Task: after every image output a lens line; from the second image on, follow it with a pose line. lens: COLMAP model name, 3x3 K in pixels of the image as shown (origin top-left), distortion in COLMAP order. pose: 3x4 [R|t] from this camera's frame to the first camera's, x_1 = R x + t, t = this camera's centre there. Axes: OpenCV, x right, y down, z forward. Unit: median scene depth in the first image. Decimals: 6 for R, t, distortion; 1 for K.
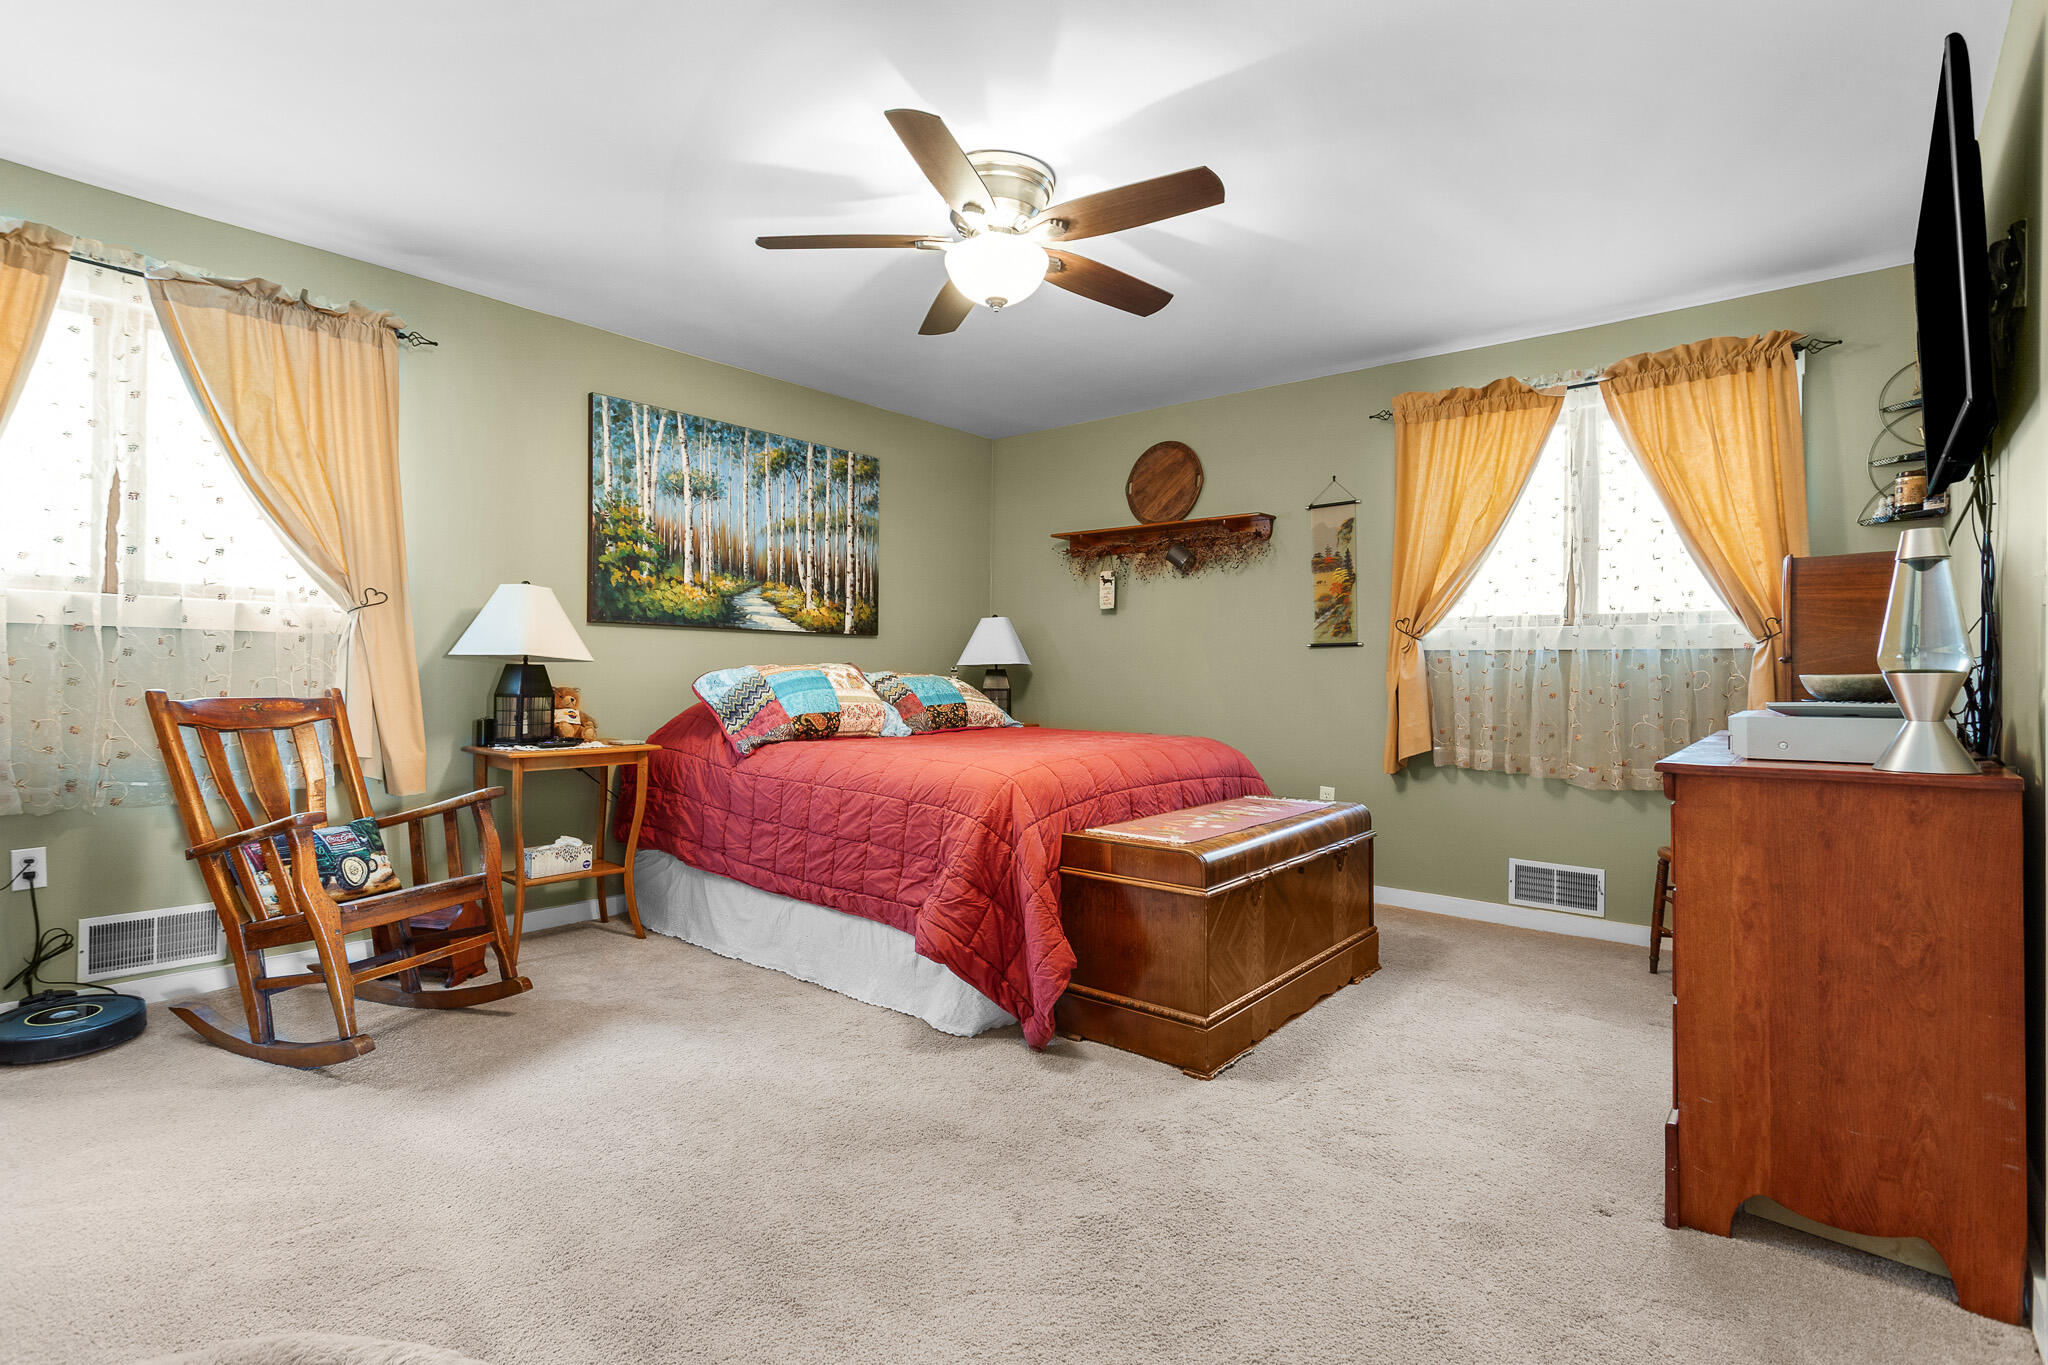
lens RADIAL K [[982.0, 0, 998.0], [0, 982.0, 700.5], [0, 0, 1]] dist [0.001670, 0.001027]
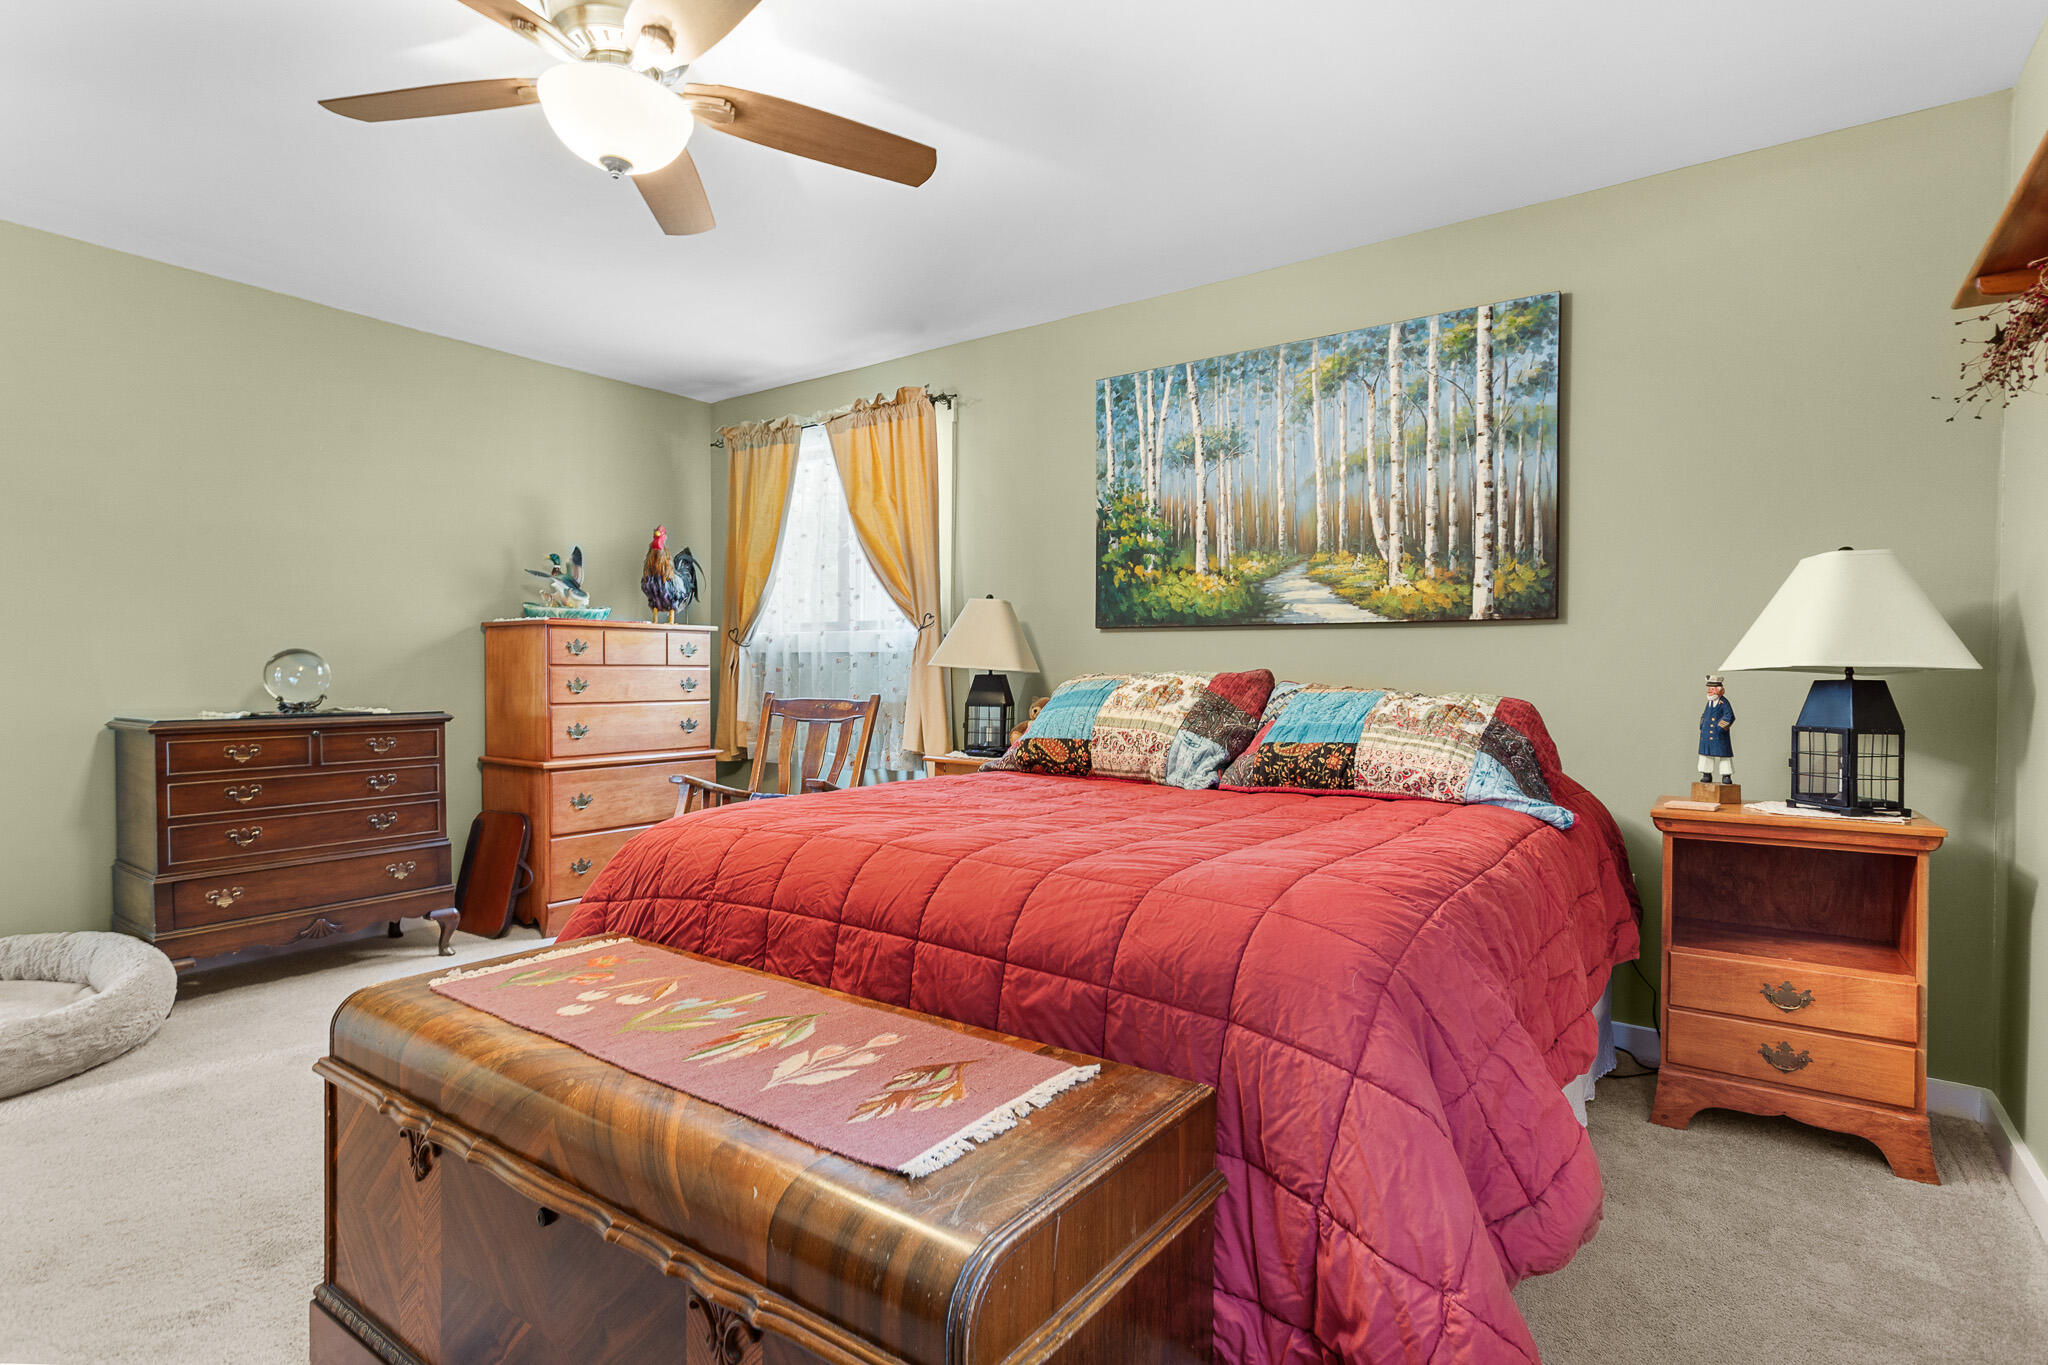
lens RADIAL K [[1006.7, 0, 1024.6], [0, 1006.7, 696.2], [0, 0, 1]] dist [0.000120, 0.000521]
pose [[0.089043, 0.014336, -0.995925, 0.479623], [-0.035042, 0.999322, 0.011252, -0.022659], [0.995411, 0.033898, 0.089485, 0.778390]]
